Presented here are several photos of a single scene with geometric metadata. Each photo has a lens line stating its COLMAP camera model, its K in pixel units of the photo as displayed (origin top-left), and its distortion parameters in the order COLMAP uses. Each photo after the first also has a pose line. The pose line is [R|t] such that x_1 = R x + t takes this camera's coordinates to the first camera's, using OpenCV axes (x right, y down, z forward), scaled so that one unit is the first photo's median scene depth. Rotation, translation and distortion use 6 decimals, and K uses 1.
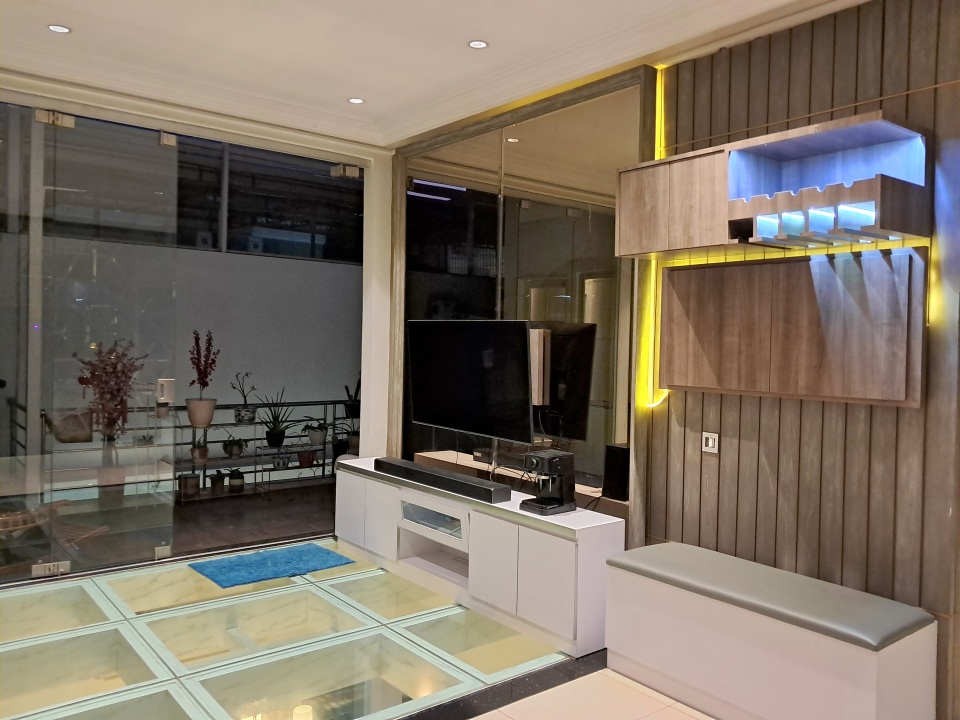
lens RADIAL K [[761.1, 0, 480.0], [0, 761.1, 360.0], [0, 0, 1]] dist [0.005630, 0.002782]
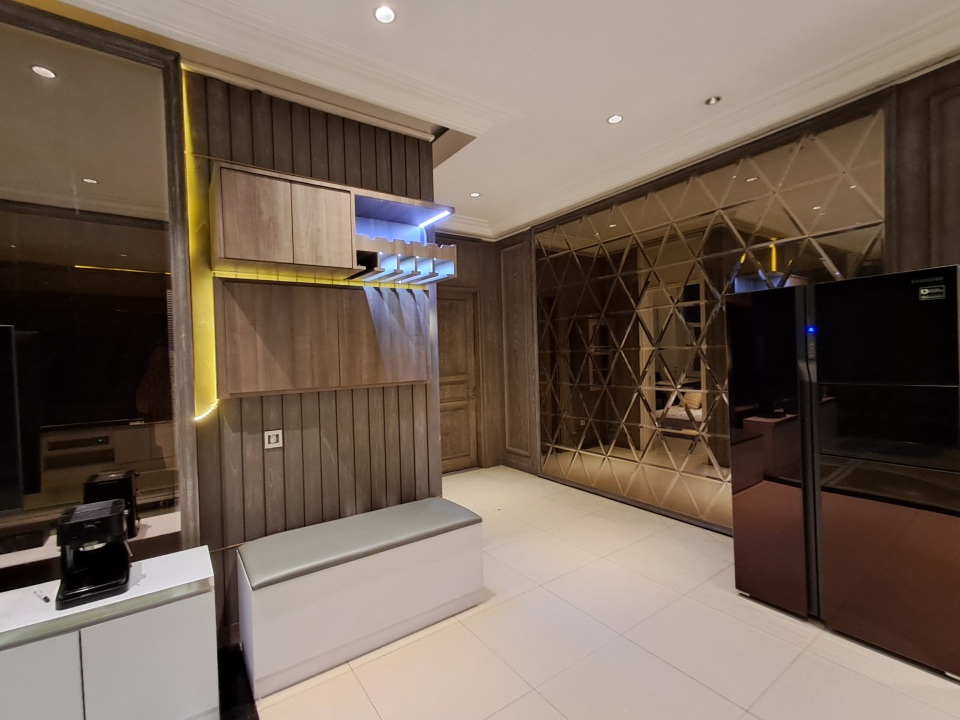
lens RADIAL K [[442.6, 0, 480.2], [0, 442.6, 358.1], [0, 0, 1]] dist [0.026808, 0.000008]
pose [[0.067816, -0.031501, 0.997200, -0.369637], [0.059477, 0.997851, 0.027476, -0.012910], [-0.995923, 0.057447, 0.069544, 0.710338]]
